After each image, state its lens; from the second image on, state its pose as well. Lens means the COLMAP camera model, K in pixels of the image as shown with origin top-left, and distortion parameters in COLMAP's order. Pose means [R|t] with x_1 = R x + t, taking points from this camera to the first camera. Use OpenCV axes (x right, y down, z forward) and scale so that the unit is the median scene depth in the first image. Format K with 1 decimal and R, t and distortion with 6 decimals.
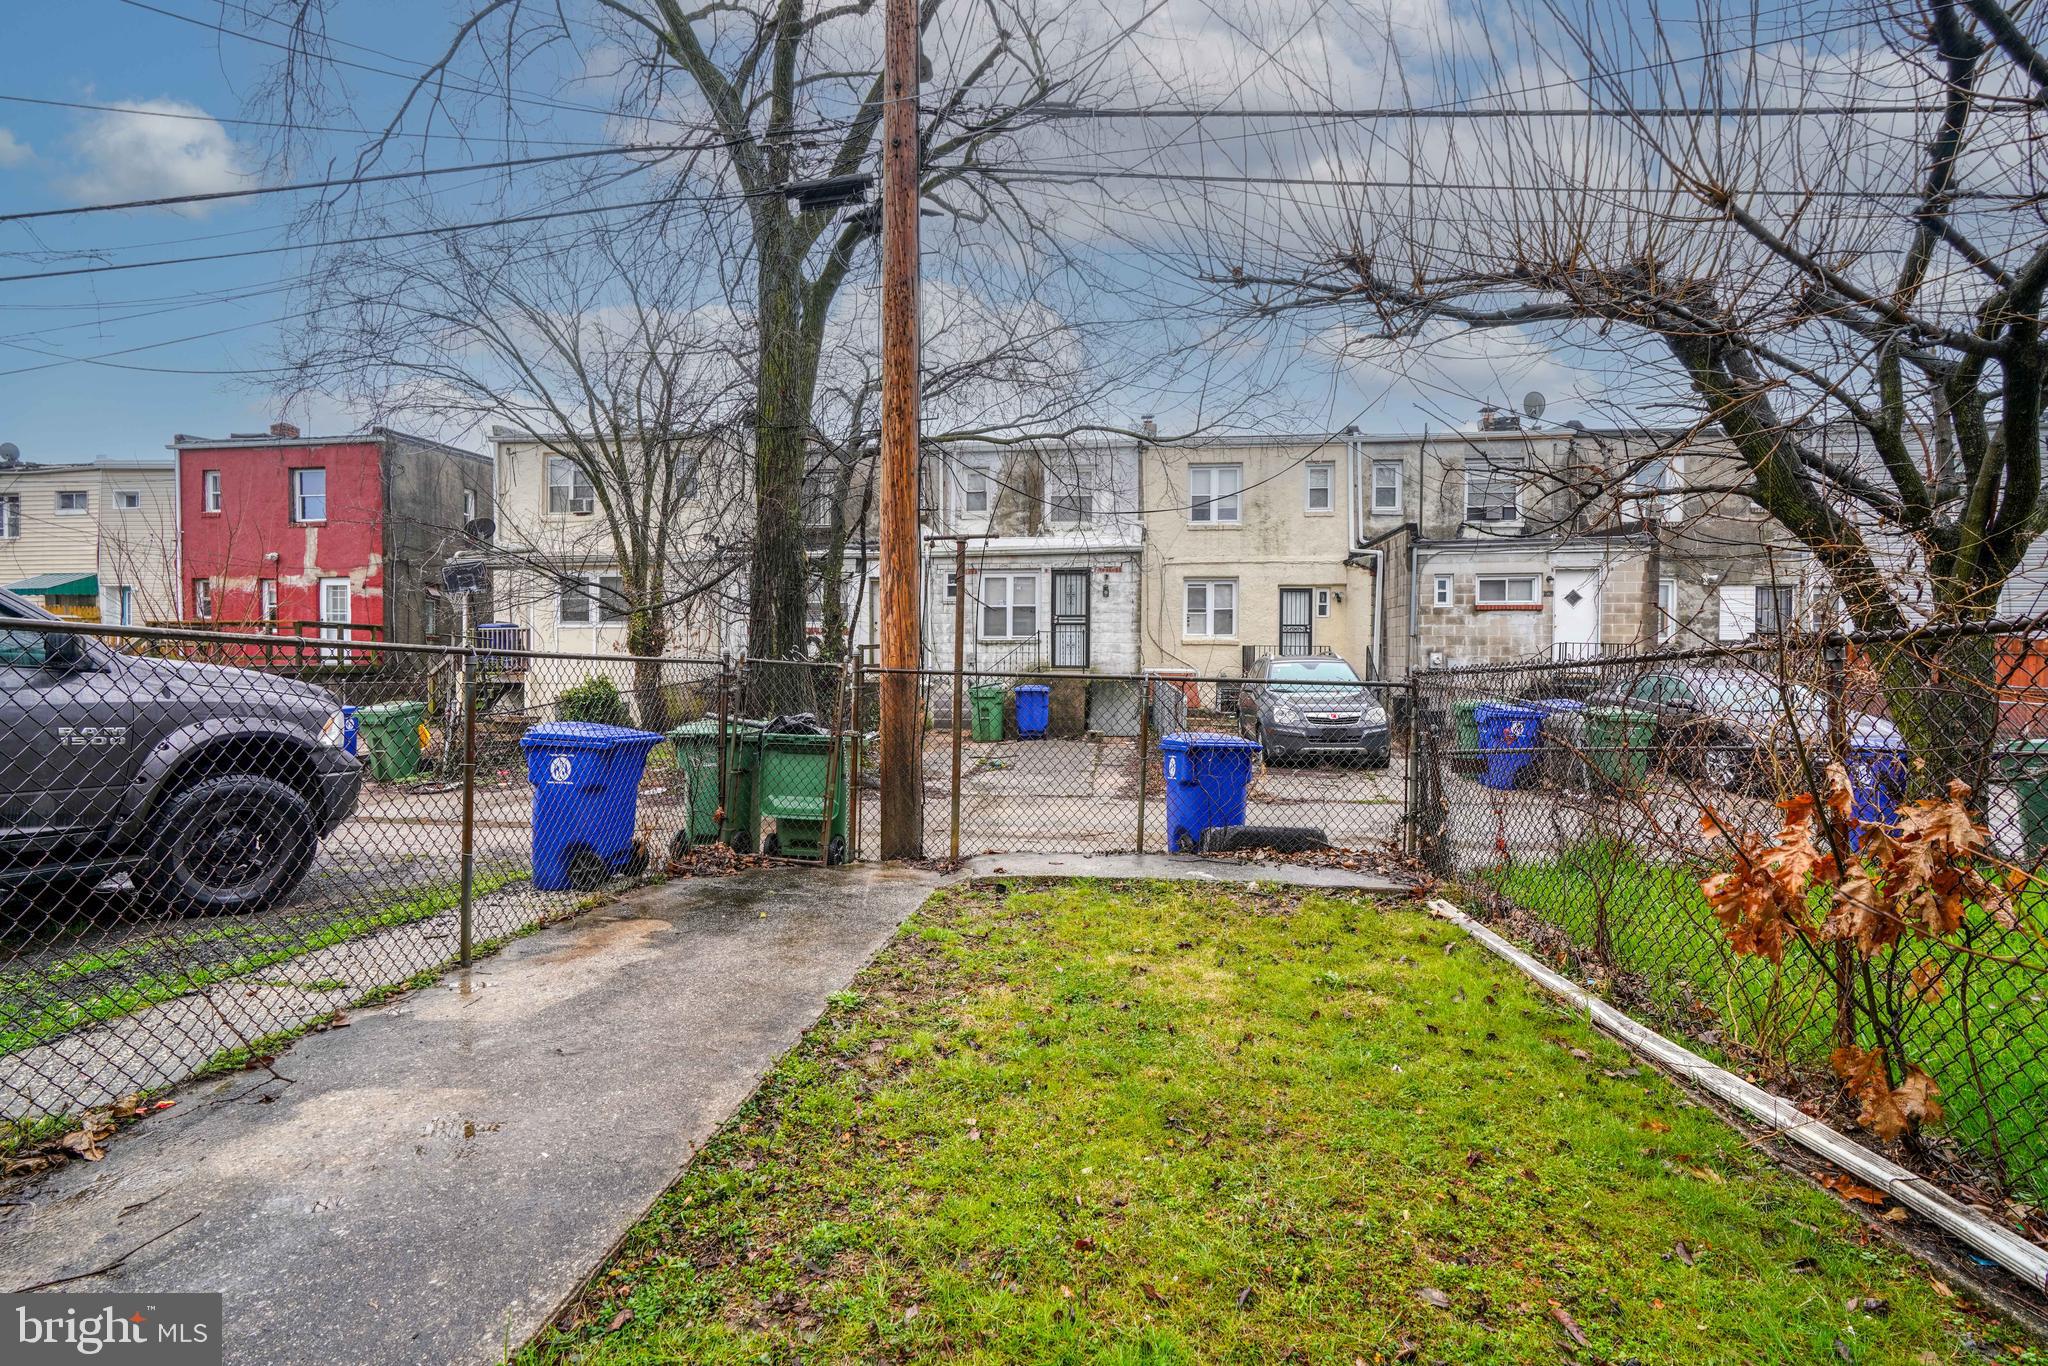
lens RADIAL K [[932.9, 0, 1014.4], [0, 932.9, 664.1], [0, 0, 1]] dist [-0.007344, 0.003509]
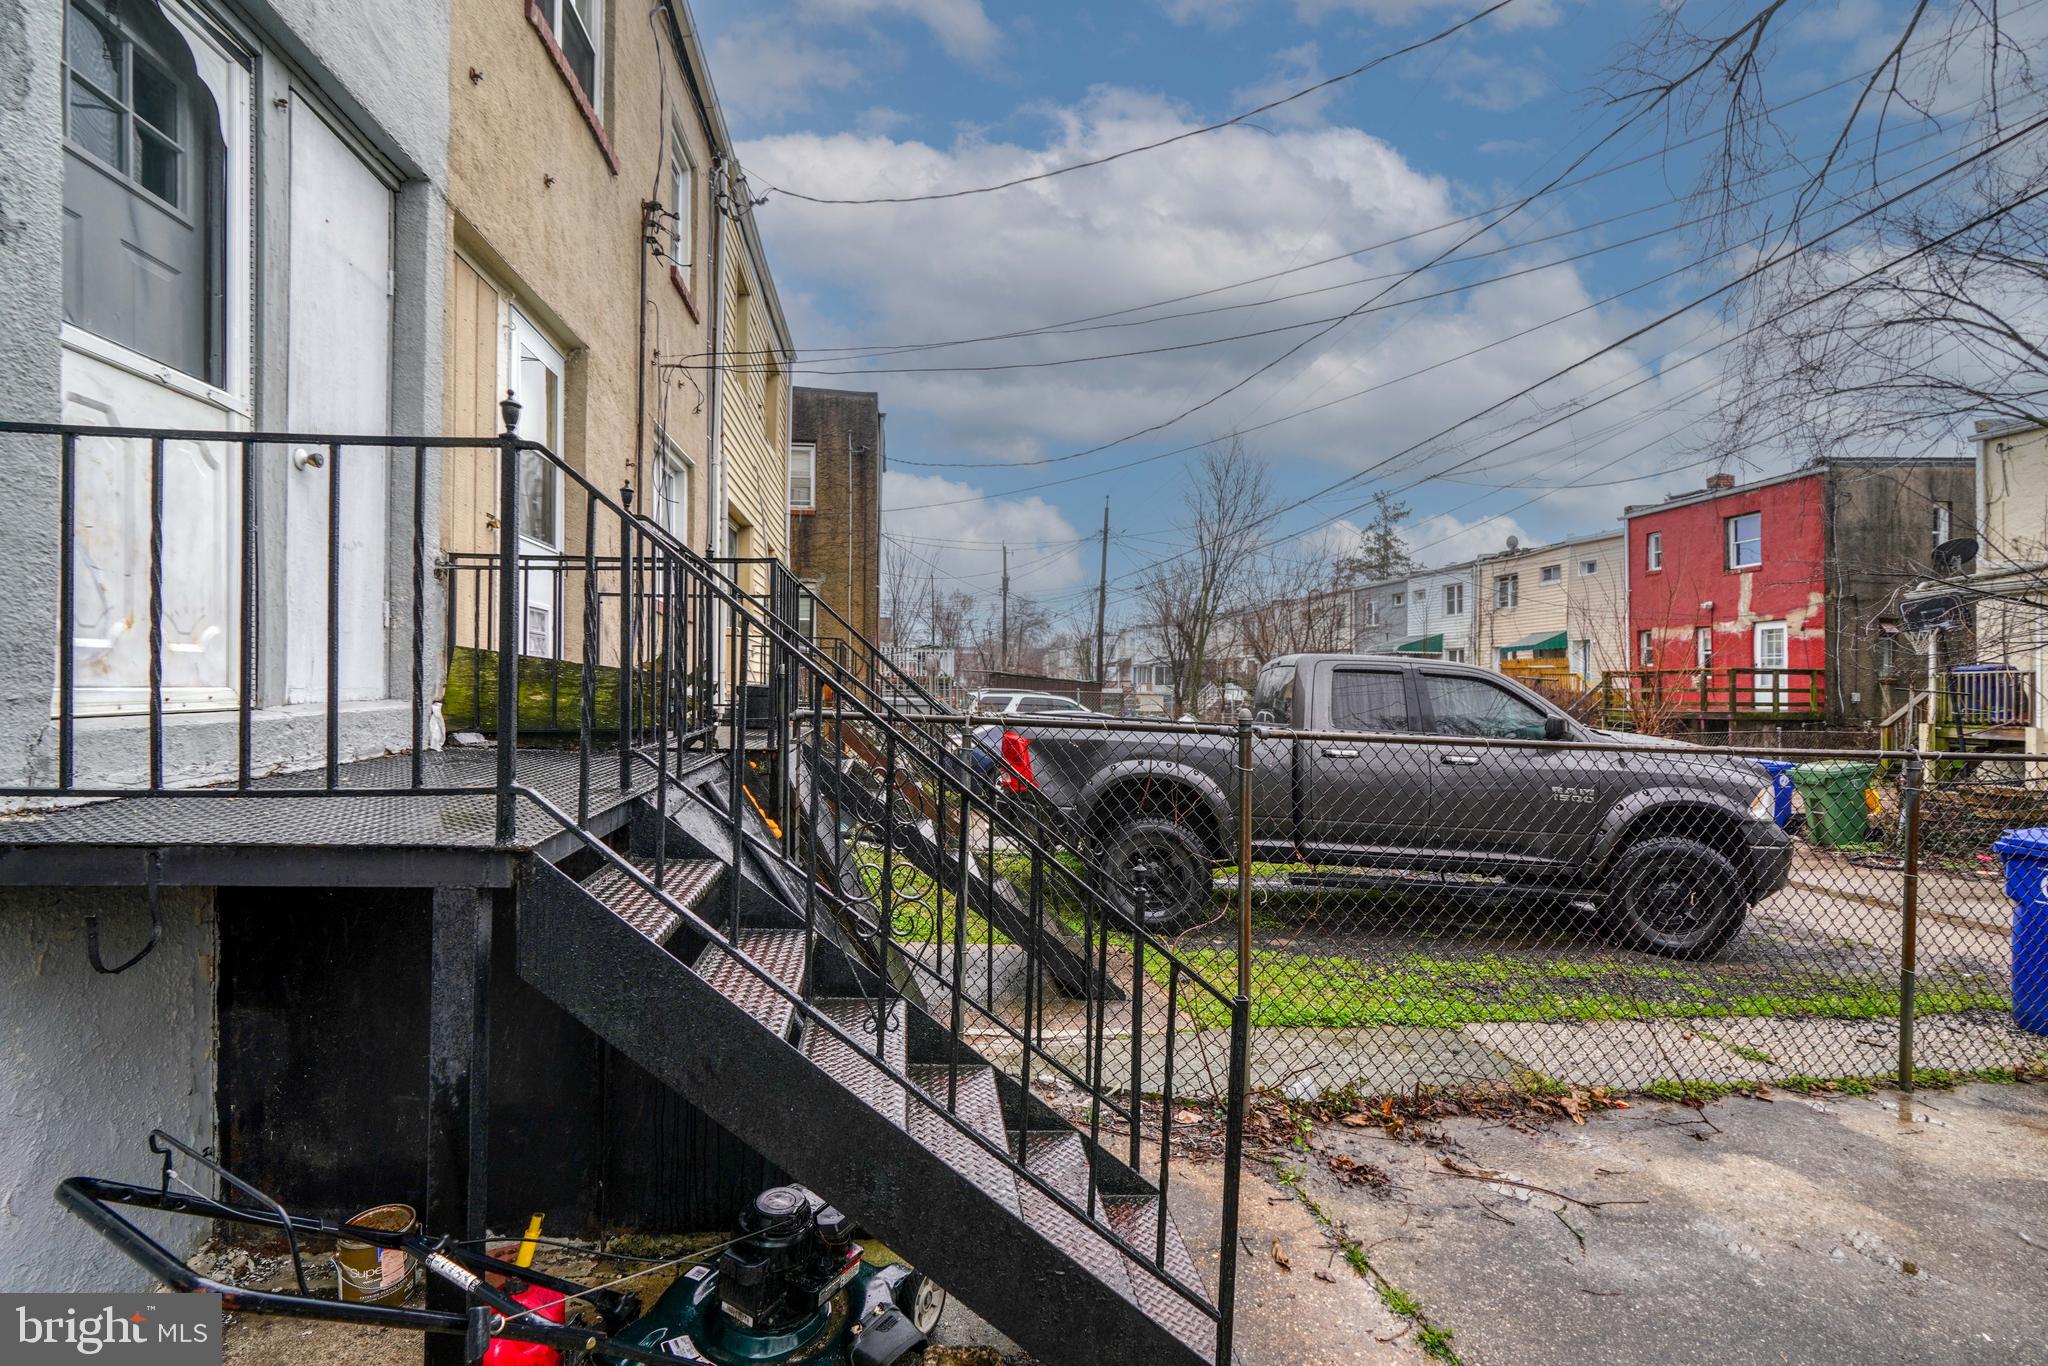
lens RADIAL K [[920.3, 0, 1012.2], [0, 920.3, 687.5], [0, 0, 1]] dist [-0.008843, 0.004105]
pose [[0.246423, -0.005550, -0.969146, 0.071404], [-0.015482, 0.999833, -0.009662, -0.048094], [0.969039, 0.017385, 0.246296, -0.089098]]
